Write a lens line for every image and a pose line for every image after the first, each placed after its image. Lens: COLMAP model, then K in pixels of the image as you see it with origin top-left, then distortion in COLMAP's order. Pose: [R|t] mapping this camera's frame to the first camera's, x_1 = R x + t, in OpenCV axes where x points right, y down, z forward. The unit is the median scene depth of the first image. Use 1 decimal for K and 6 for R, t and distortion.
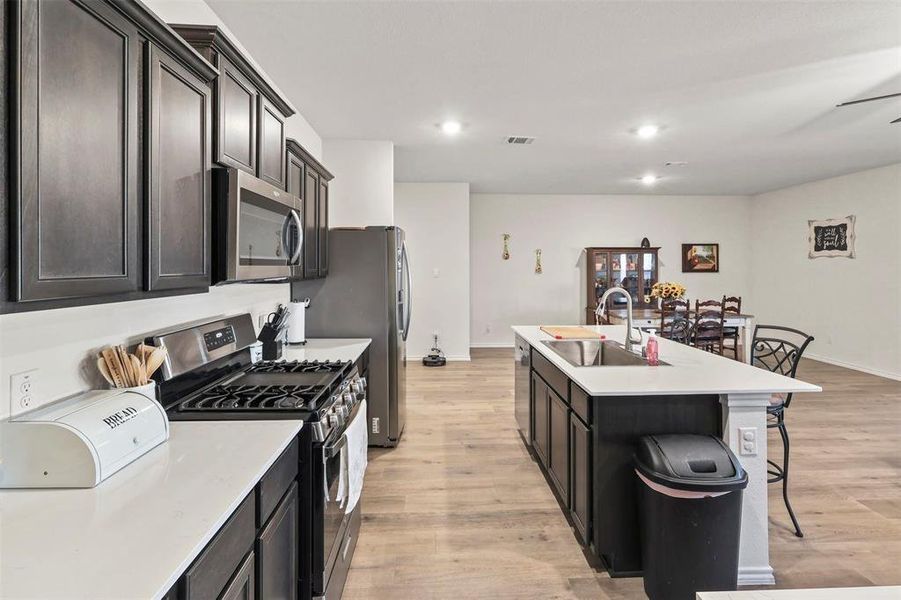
lens RADIAL K [[426.7, 0, 452.3], [0, 426.7, 275.6], [0, 0, 1]] dist [-0.001005, -0.000409]
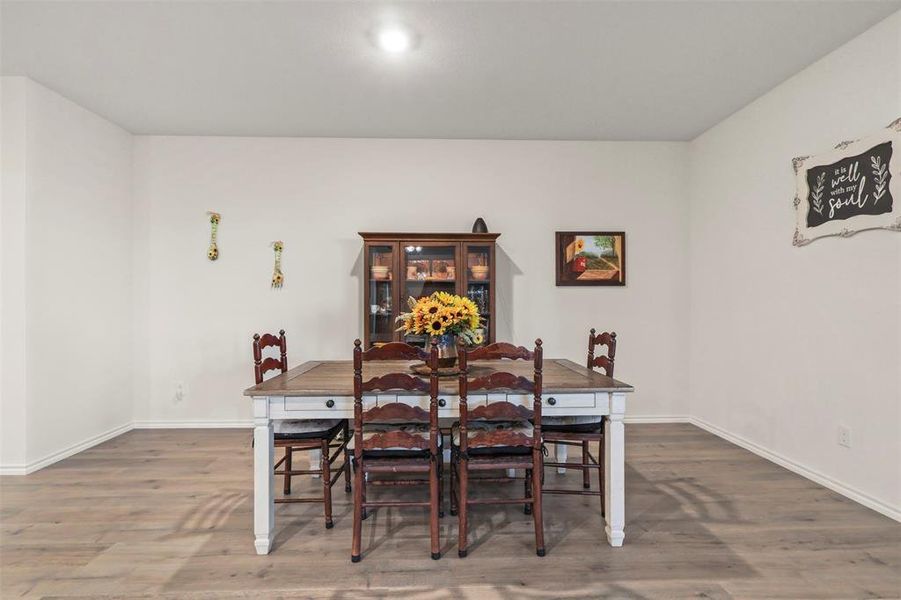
lens RADIAL K [[420.6, 0, 446.6], [0, 420.6, 311.2], [0, 0, 1]] dist [-0.001244, -0.000036]
pose [[0.999958, -0.000038, -0.009159, 0.455196], [0.000056, 0.999998, 0.001902, 0.025581], [0.009159, -0.001902, 0.999956, 0.531968]]
